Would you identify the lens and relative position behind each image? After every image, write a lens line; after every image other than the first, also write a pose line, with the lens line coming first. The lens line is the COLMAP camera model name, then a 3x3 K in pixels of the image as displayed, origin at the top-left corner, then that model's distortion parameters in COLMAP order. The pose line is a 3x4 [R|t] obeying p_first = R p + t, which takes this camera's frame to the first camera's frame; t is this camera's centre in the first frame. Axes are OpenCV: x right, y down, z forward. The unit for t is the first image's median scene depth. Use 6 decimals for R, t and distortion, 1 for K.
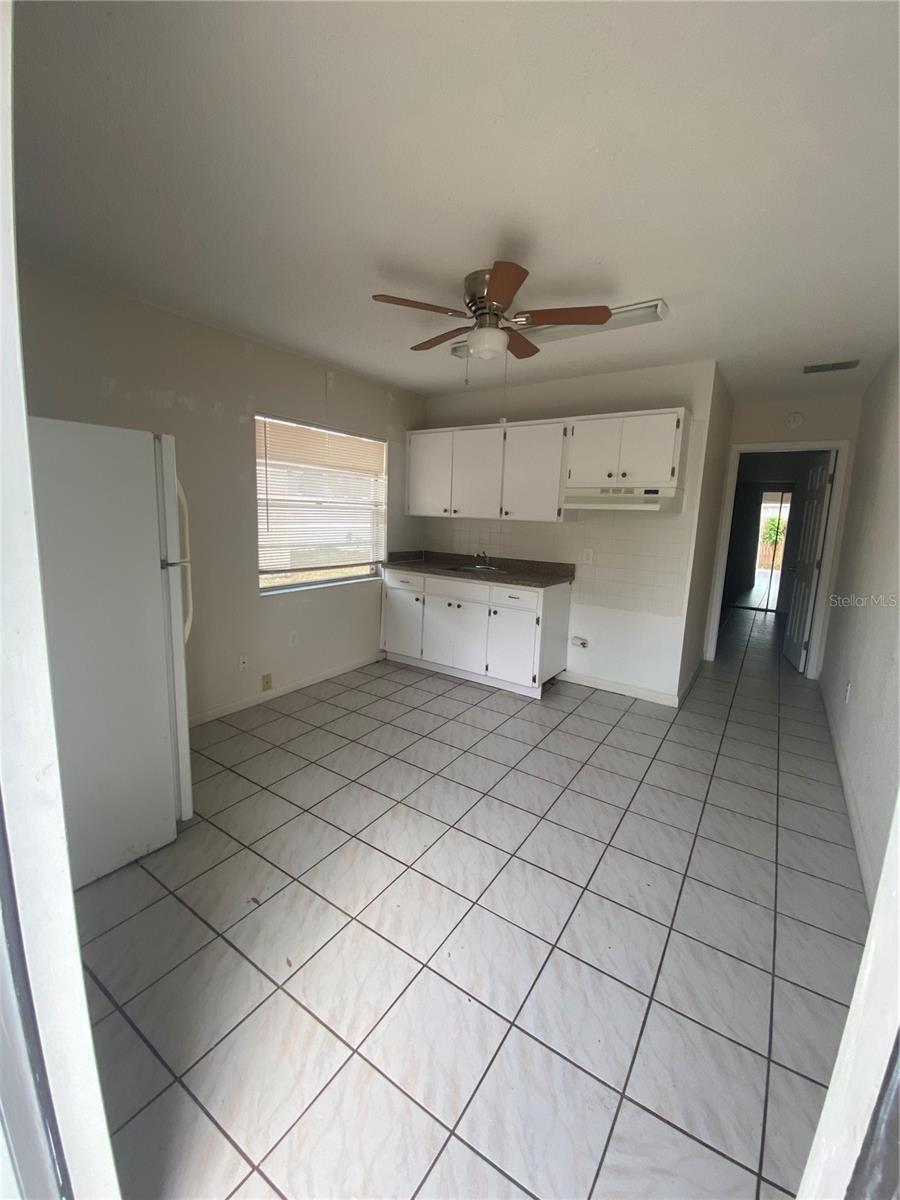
lens RADIAL K [[484.1, 0, 450.0], [0, 484.1, 588.7], [0, 0, 1]] dist [0.044073, -0.035372]
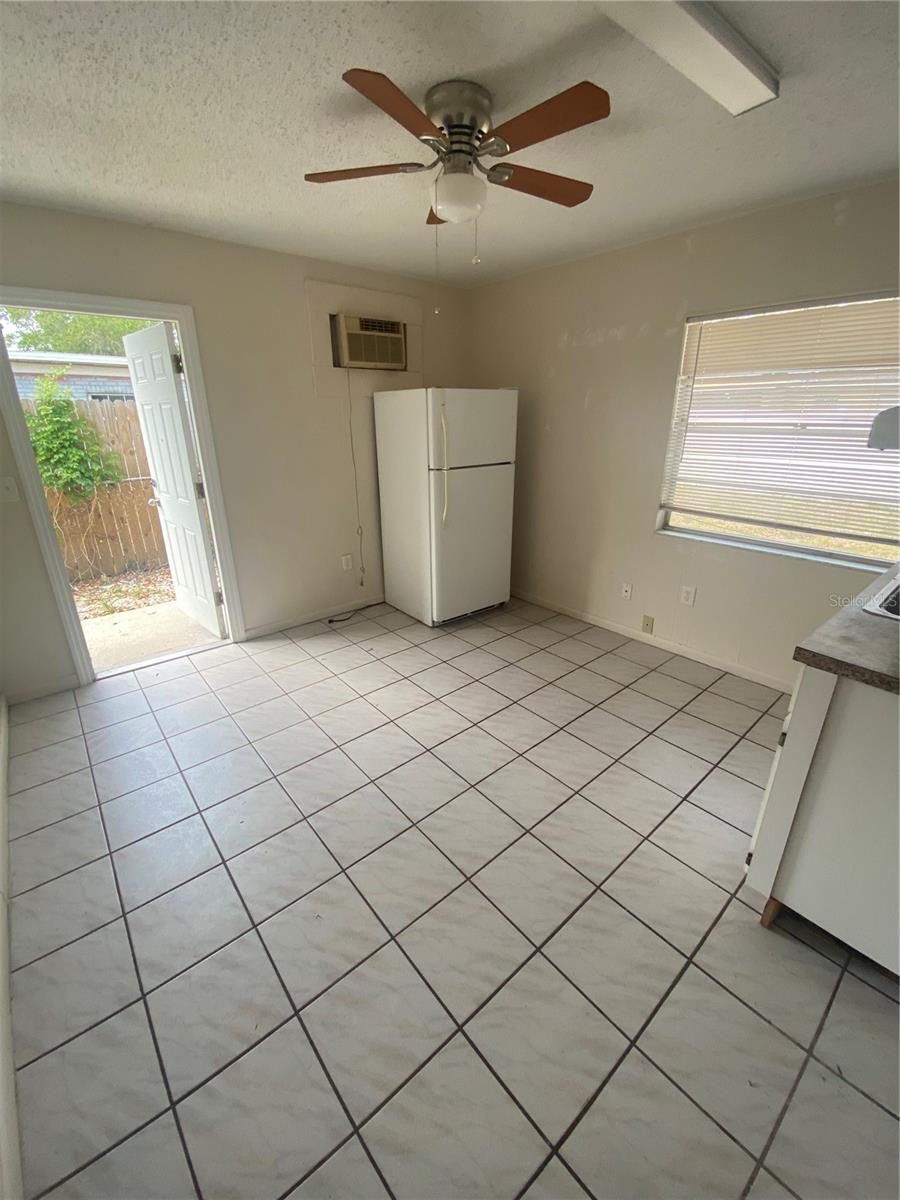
lens RADIAL K [[484.1, 0, 450.0], [0, 484.1, 588.7], [0, 0, 1]] dist [0.044073, -0.035372]
pose [[-0.275503, 0.289025, -0.916822, 0.598111], [-0.161802, 0.926182, 0.340597, -0.138153], [0.947586, 0.242179, -0.208401, 0.837203]]
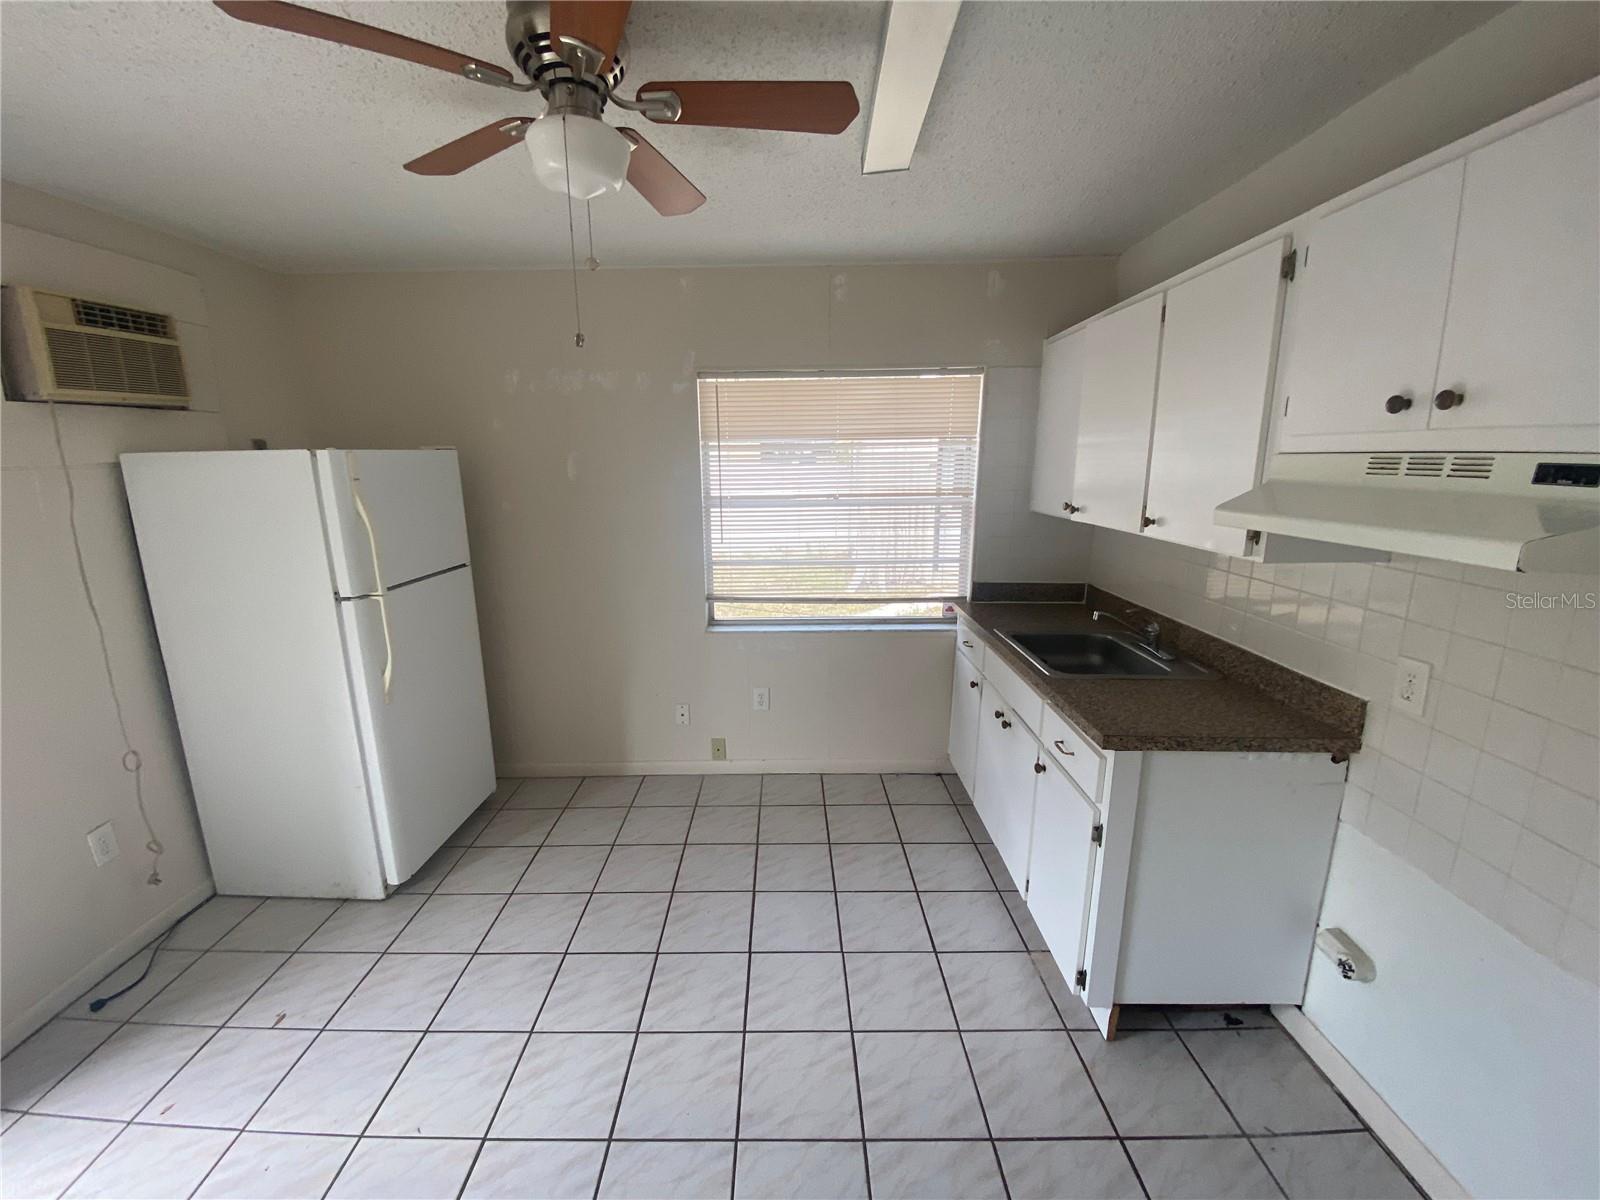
lens RADIAL K [[645.5, 0, 778.3], [0, 645.5, 602.9], [0, 0, 1]] dist [0.044073, -0.035372]
pose [[0.543329, 0.140615, -0.827660, 0.446707], [-0.103970, 0.989554, 0.099867, -0.131627], [0.833057, 0.031791, 0.552273, 0.552814]]
